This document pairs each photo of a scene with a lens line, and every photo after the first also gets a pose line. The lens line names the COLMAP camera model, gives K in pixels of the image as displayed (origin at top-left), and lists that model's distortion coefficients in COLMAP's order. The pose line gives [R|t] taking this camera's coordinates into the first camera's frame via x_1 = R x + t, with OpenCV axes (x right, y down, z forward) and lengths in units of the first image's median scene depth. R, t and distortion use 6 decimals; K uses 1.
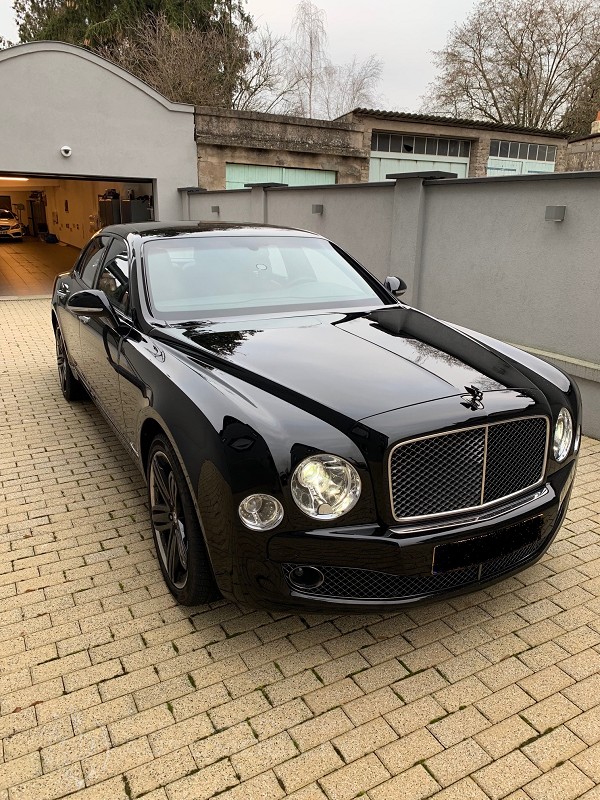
lens RADIAL K [[606.1, 0, 300.0], [0, 606.1, 400.0], [0, 0, 1]] dist [0.042699, -0.069629]
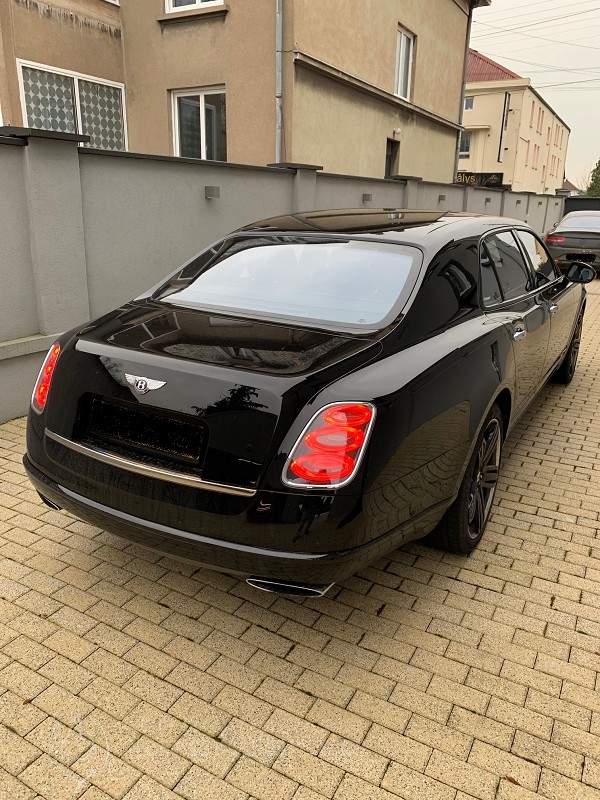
lens RADIAL K [[606.1, 0, 300.0], [0, 606.1, 400.0], [0, 0, 1]] dist [0.042699, -0.069629]
pose [[-0.527474, -0.300607, 0.794611, -0.923068], [0.222277, 0.853898, 0.470586, -0.547627], [-0.819978, 0.424845, -0.383591, 1.691533]]
